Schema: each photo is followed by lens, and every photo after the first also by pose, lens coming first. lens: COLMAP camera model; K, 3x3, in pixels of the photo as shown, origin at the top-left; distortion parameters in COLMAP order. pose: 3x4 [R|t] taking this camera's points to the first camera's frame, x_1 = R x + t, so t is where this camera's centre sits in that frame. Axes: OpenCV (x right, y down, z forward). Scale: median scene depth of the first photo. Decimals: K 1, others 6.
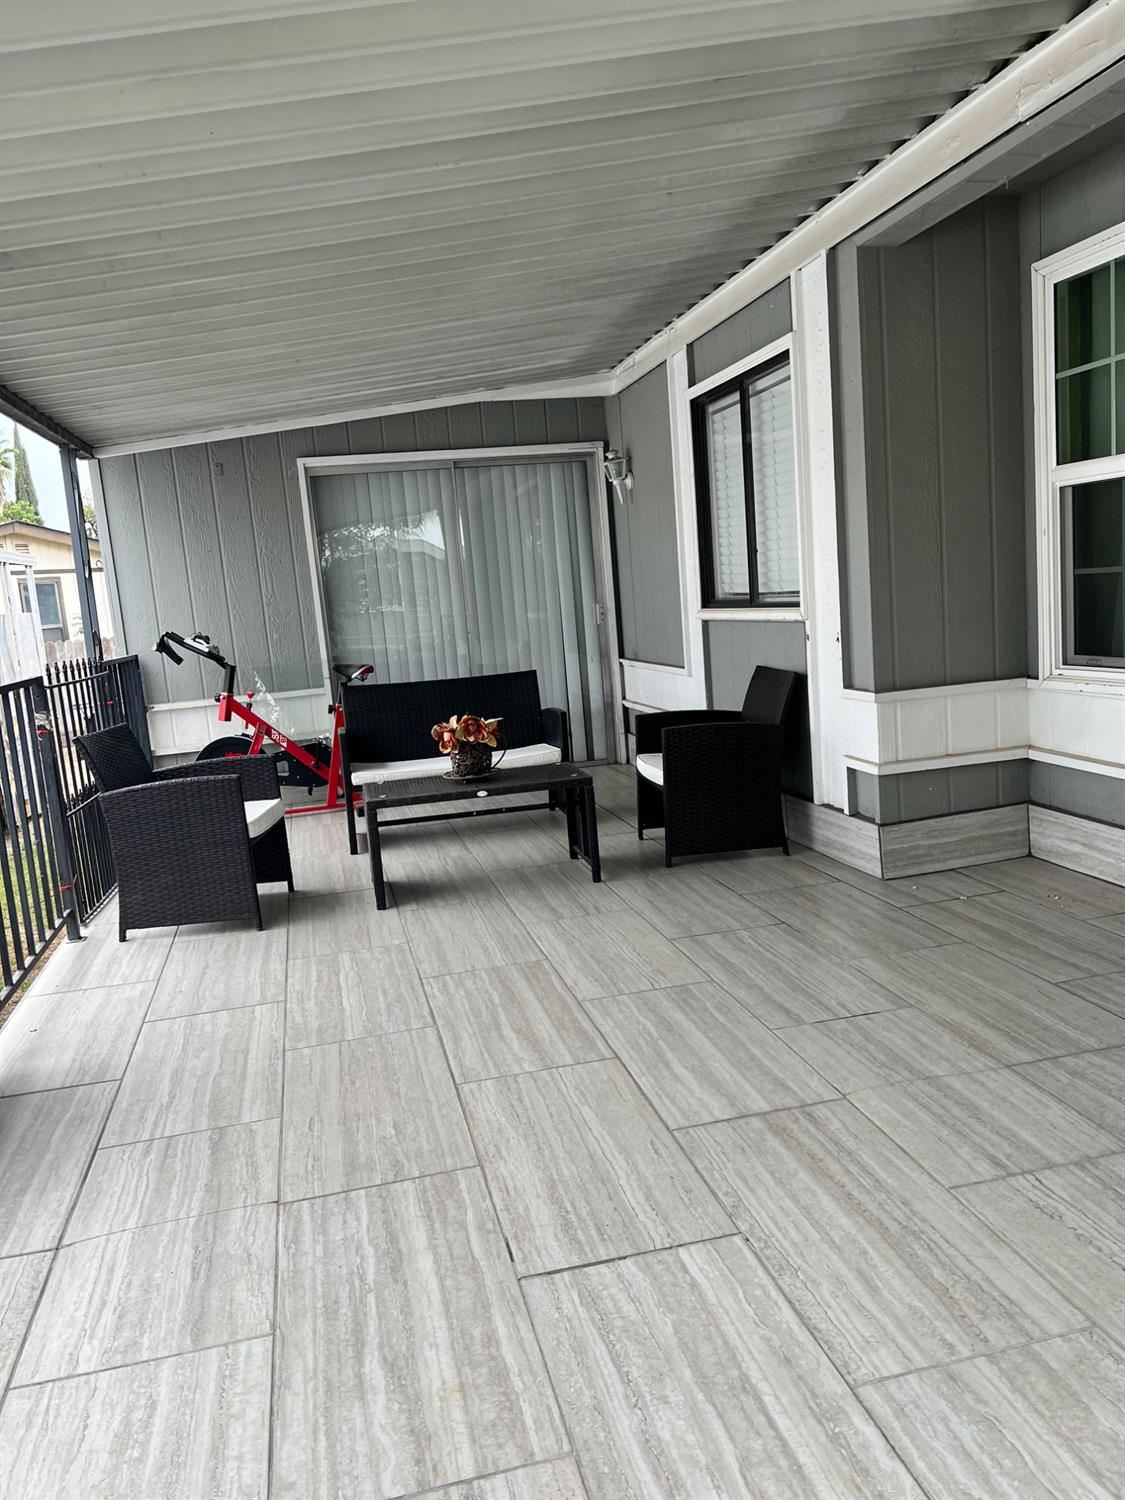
lens RADIAL K [[1141.0, 0, 570.0], [0, 1141.0, 750.8], [0, 0, 1]] dist [0.063961, -0.078625]
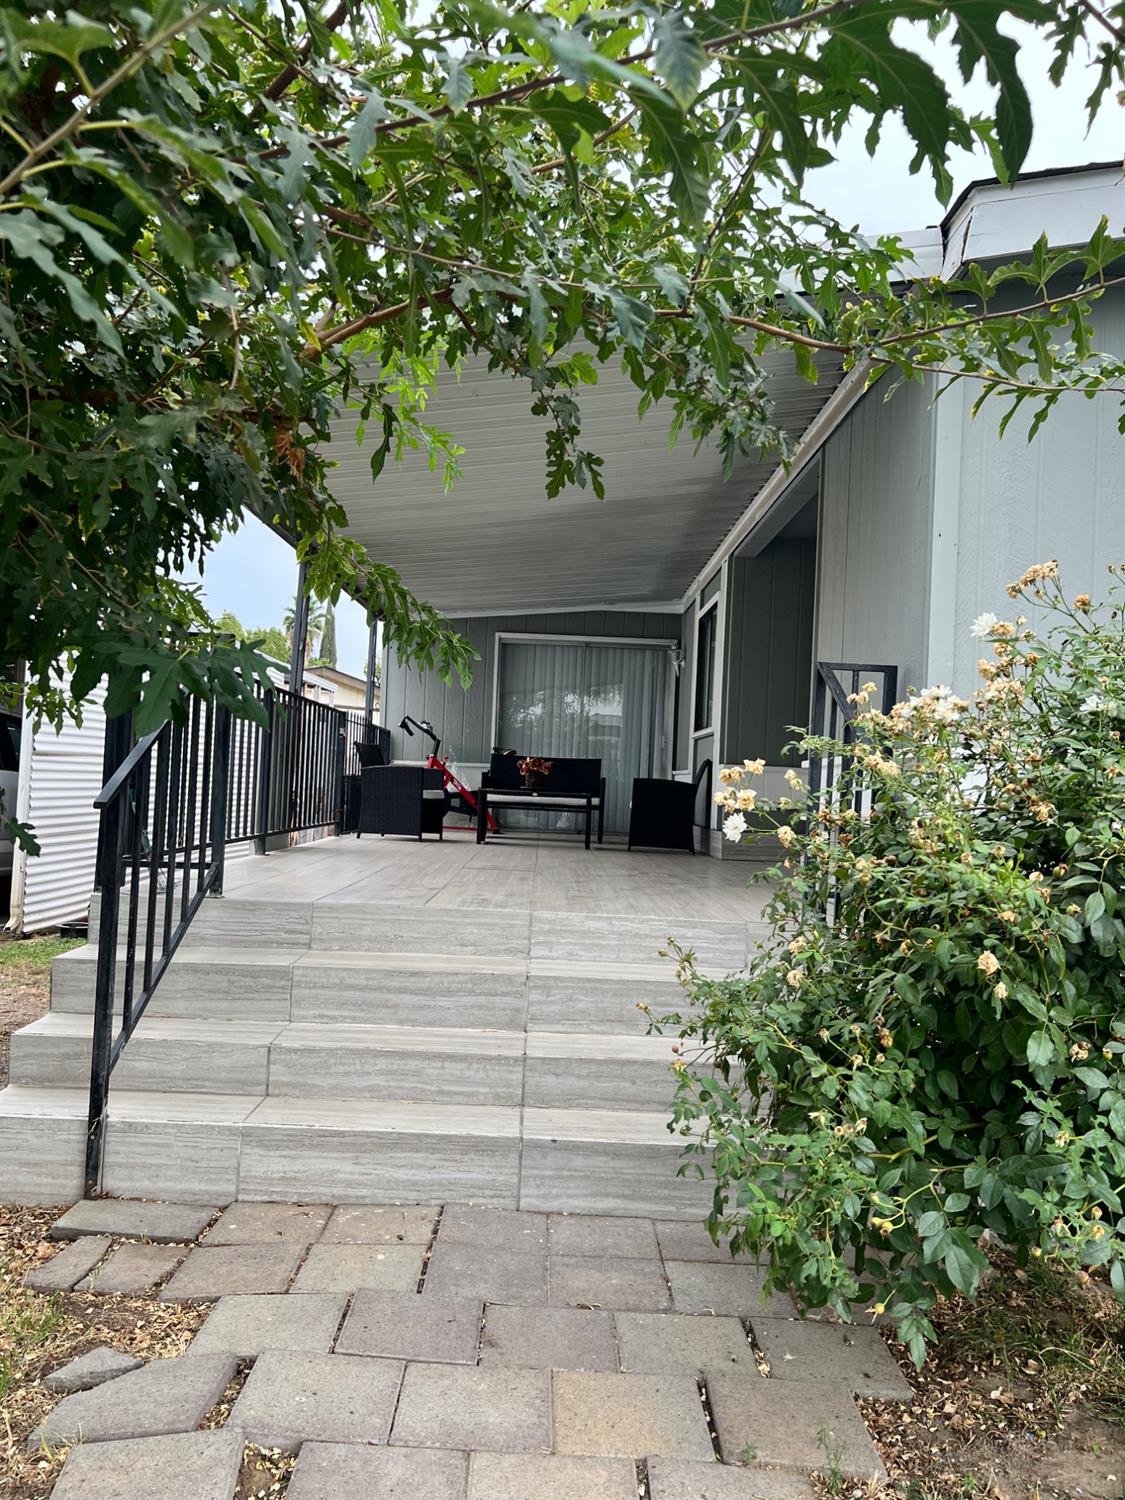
lens RADIAL K [[1141.0, 0, 570.0], [0, 1141.0, 750.8], [0, 0, 1]] dist [0.063961, -0.078625]
pose [[0.970299, 0.115868, -0.212354, 0.259305], [-0.149968, 0.976905, -0.152206, 0.167034], [0.189814, 0.179532, 0.965266, -0.615971]]
